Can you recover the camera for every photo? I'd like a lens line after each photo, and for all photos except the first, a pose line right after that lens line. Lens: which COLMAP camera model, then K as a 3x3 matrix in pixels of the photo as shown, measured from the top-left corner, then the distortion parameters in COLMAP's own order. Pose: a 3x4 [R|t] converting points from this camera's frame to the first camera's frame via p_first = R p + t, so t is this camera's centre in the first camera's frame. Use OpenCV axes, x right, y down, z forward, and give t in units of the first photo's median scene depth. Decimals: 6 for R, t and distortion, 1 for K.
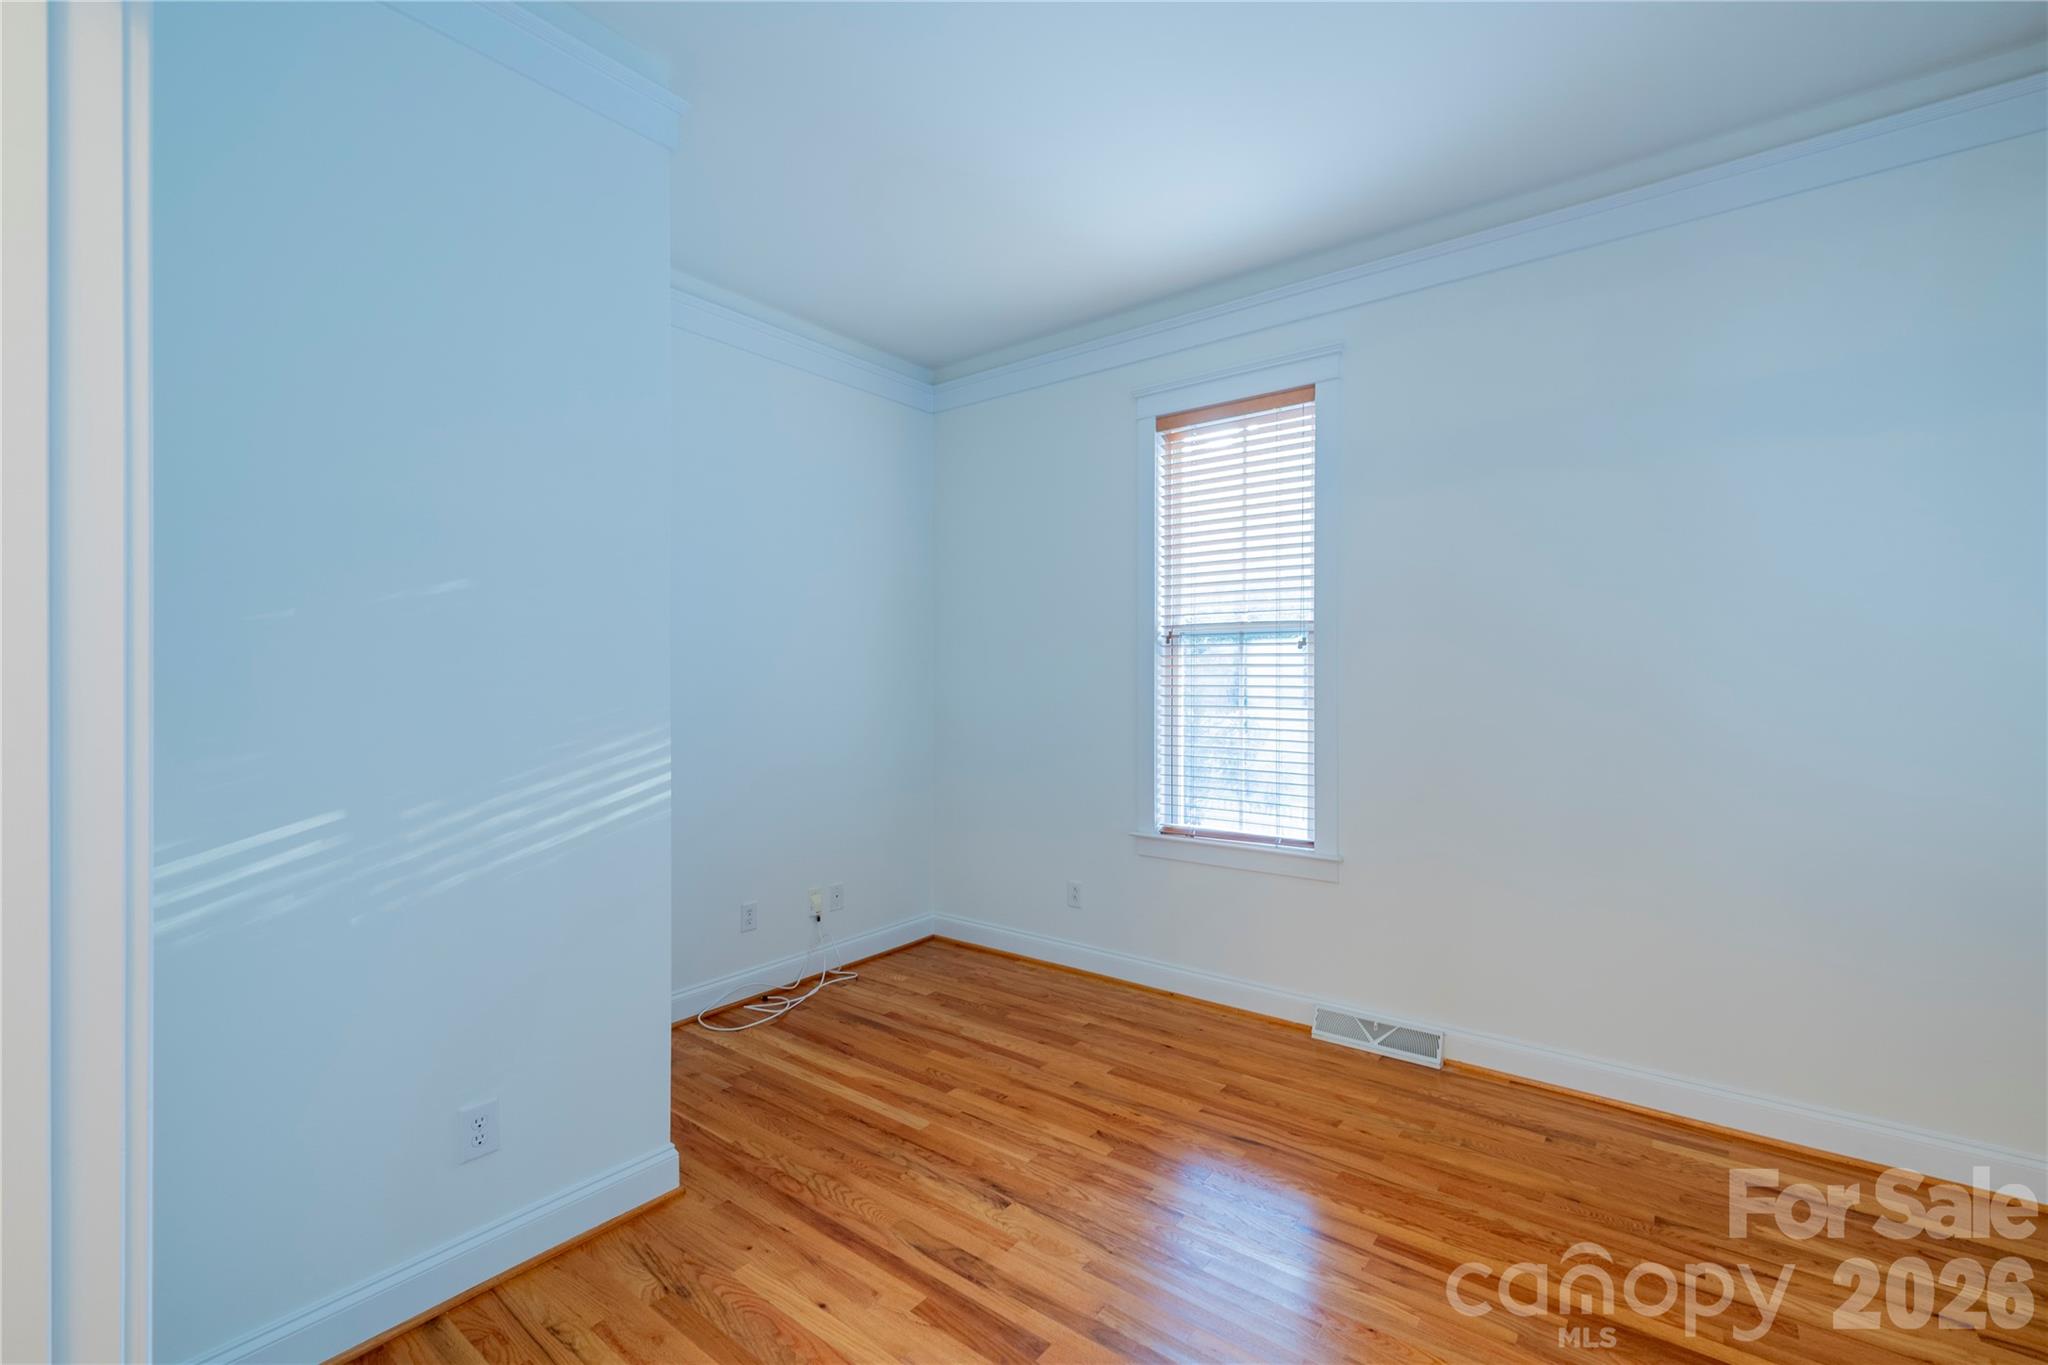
lens RADIAL K [[858.7, 0, 1020.6], [0, 858.7, 681.6], [0, 0, 1]] dist [-0.000118, -0.000117]
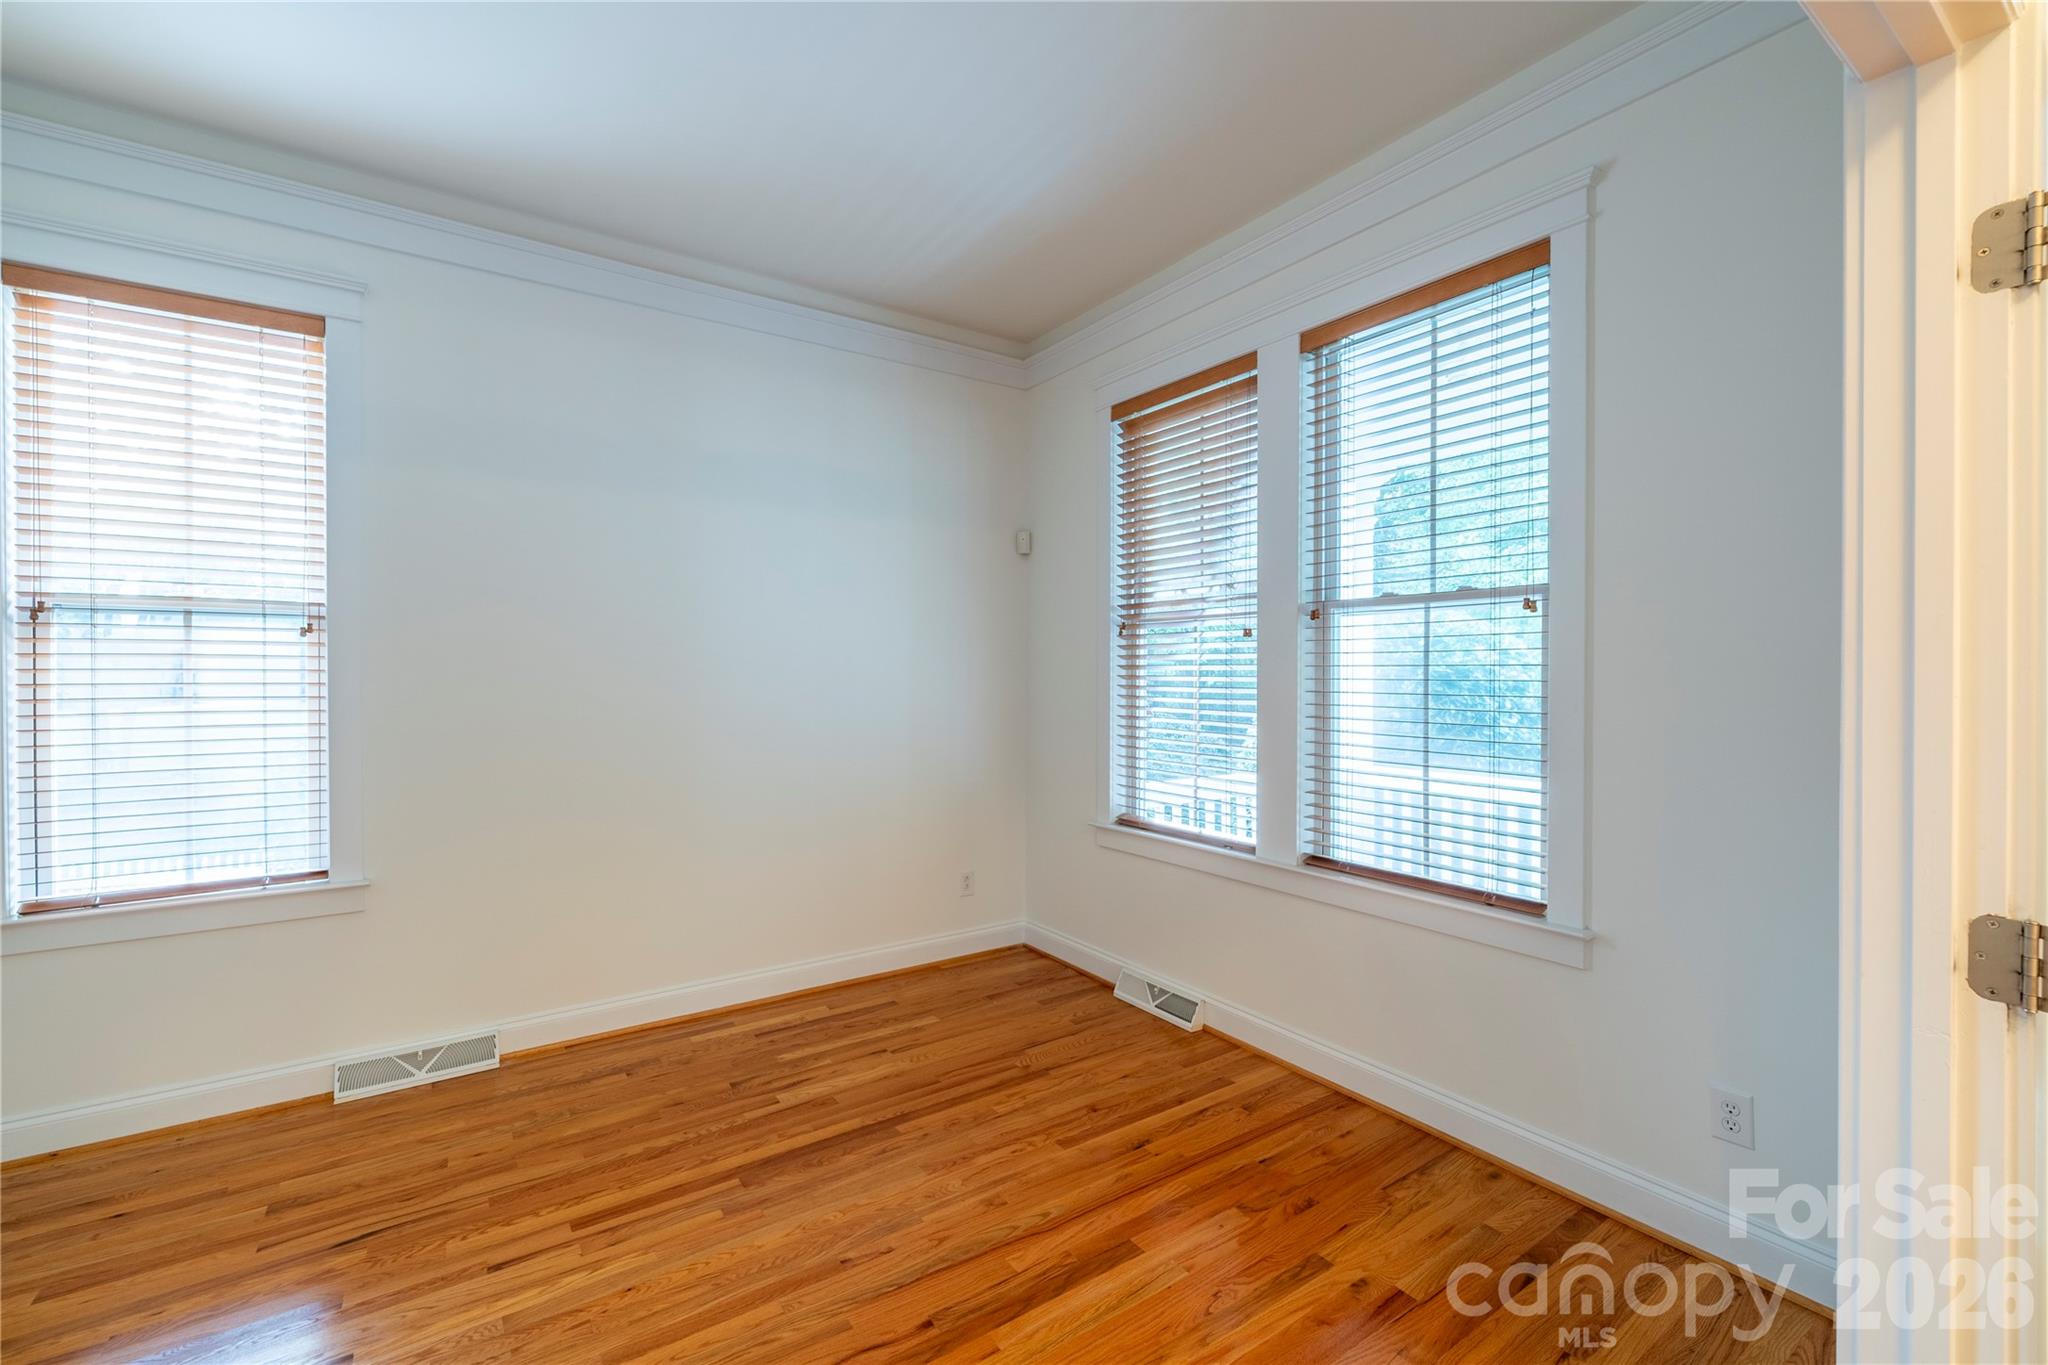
lens RADIAL K [[858.7, 0, 991.5], [0, 858.7, 679.9], [0, 0, 1]] dist [-0.000118, -0.000117]
pose [[0.330851, -0.007603, 0.943652, -0.245998], [0.004639, 0.999969, 0.006430, 0.000550], [-0.943672, 0.002250, 0.330876, 0.129242]]
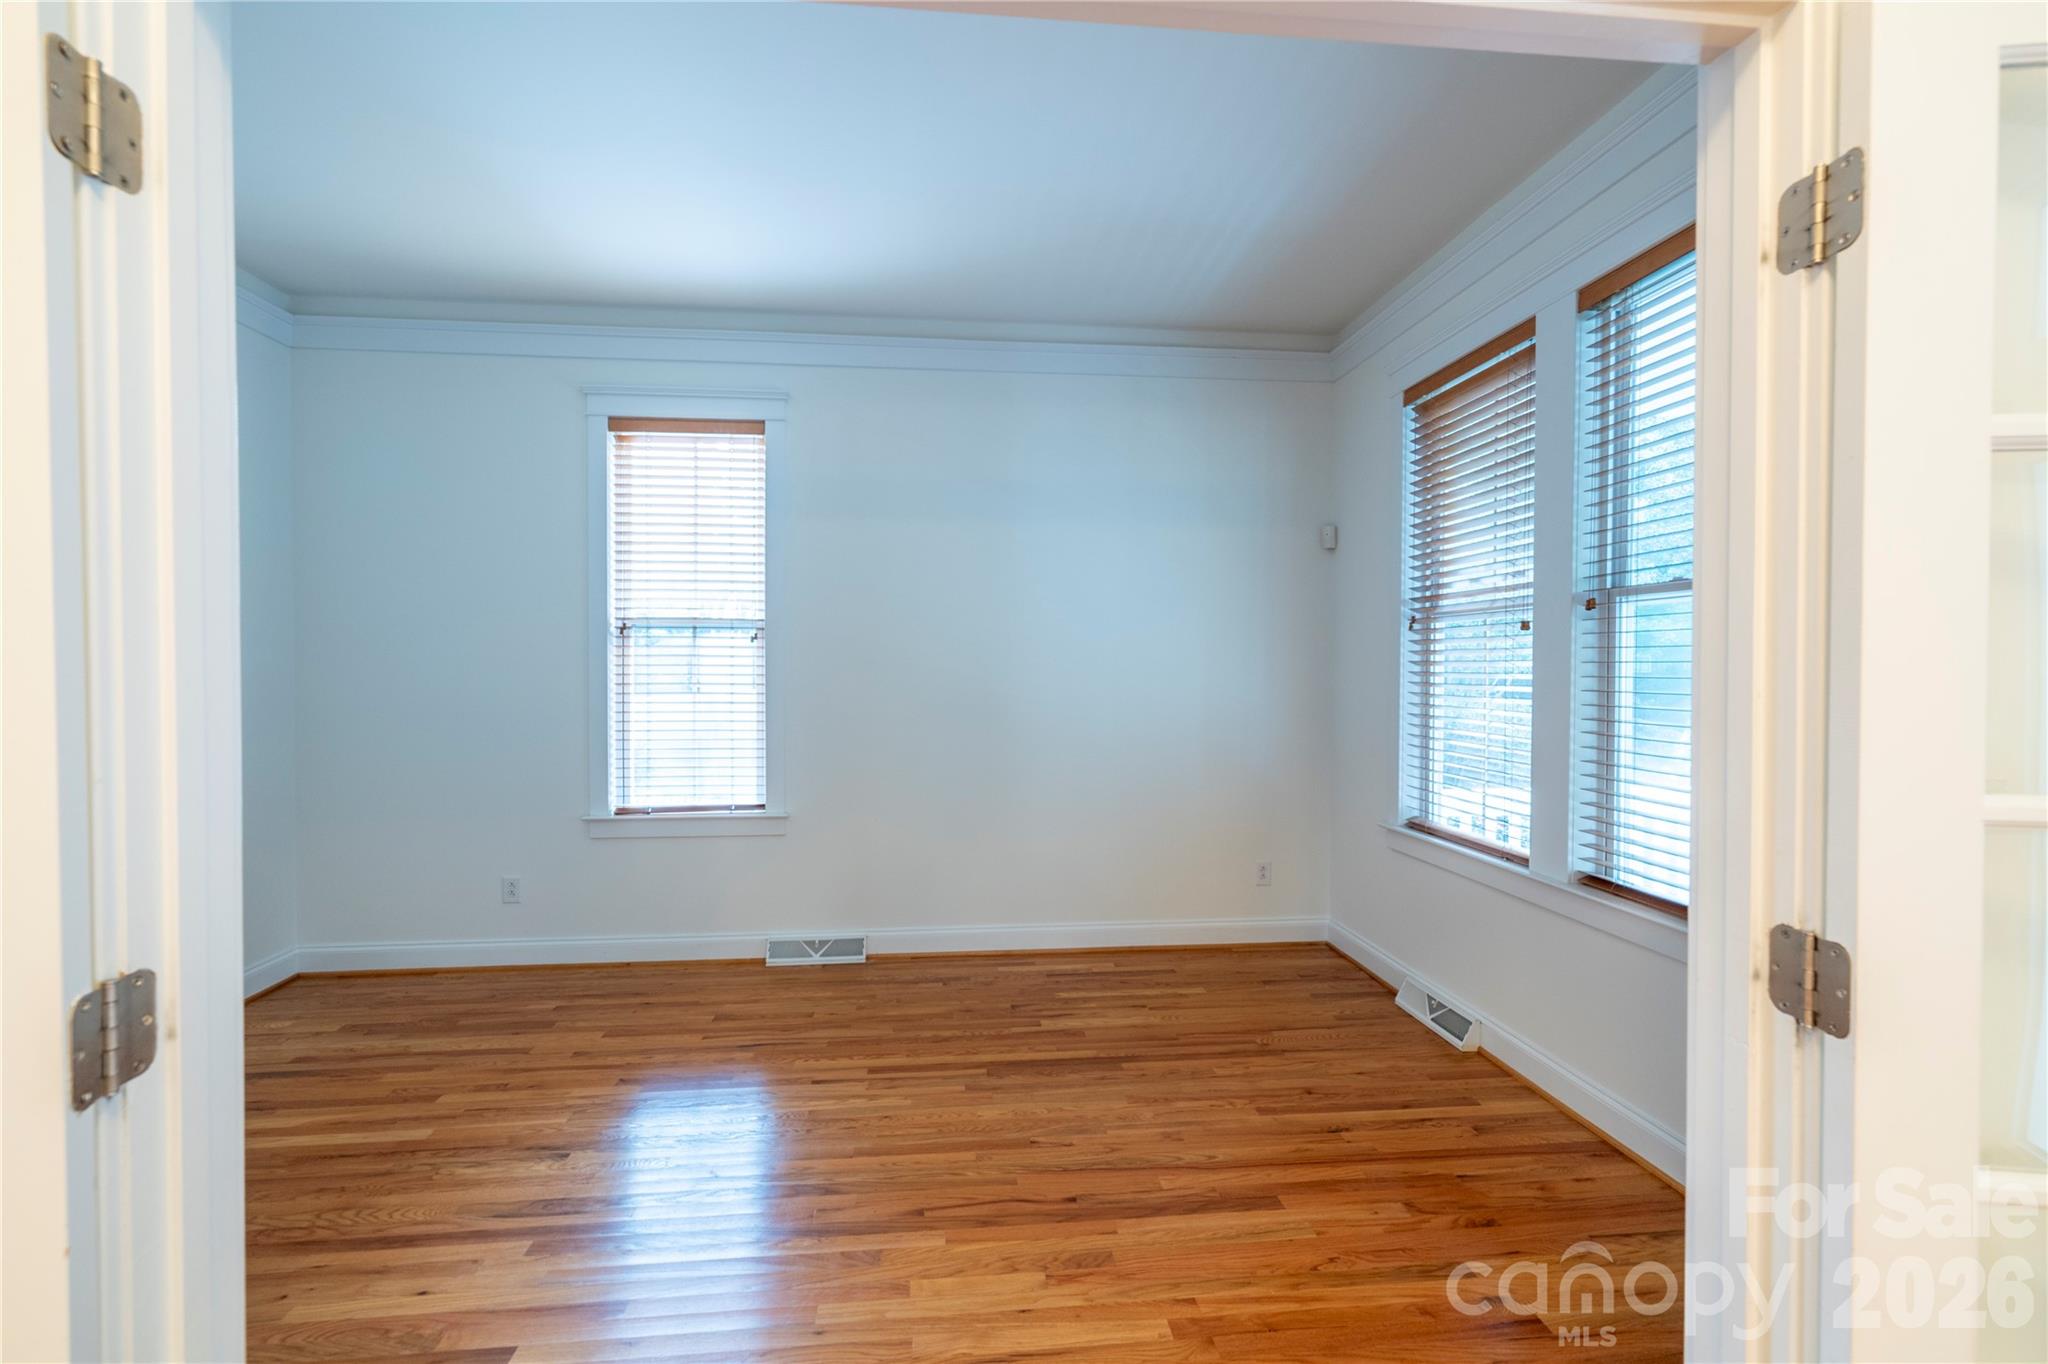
lens RADIAL K [[858.7, 0, 989.5], [0, 858.7, 678.8], [0, 0, 1]] dist [-0.000118, -0.000117]
pose [[0.746186, -0.007068, 0.665700, -0.238321], [0.000904, 0.999953, 0.009603, 0.000936], [-0.665737, -0.006564, 0.746158, -0.109387]]
